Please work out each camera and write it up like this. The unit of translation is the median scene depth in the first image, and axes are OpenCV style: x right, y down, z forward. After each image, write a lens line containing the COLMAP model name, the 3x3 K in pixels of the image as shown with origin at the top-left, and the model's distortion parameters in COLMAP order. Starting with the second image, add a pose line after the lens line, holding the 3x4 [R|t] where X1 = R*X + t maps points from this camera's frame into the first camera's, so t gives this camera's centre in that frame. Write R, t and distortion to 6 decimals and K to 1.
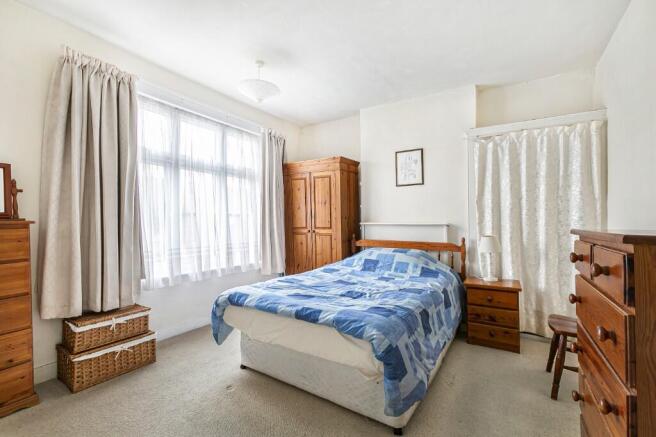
lens RADIAL K [[293.2, 0, 324.5], [0, 293.2, 222.6], [0, 0, 1]] dist [-0.019935, 0.018099]
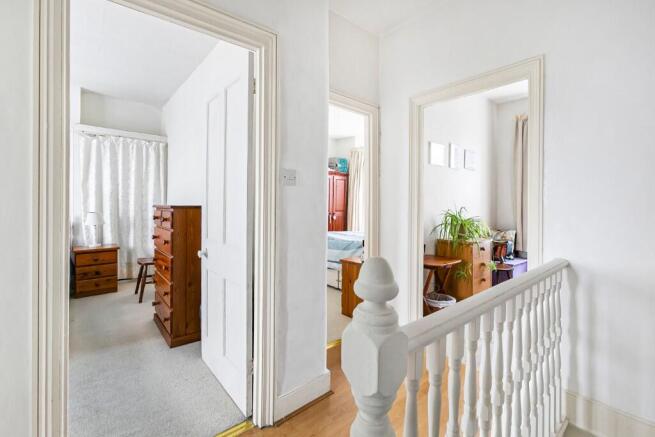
lens RADIAL K [[298.0, 0, 317.4], [0, 298.0, 200.9], [0, 0, 1]] dist [-0.001823, -0.000096]
pose [[0.329226, 0.021117, 0.944015, -0.375079], [-0.007572, 0.999777, -0.019724, 0.013873], [-0.944221, -0.000655, 0.329313, -0.391214]]
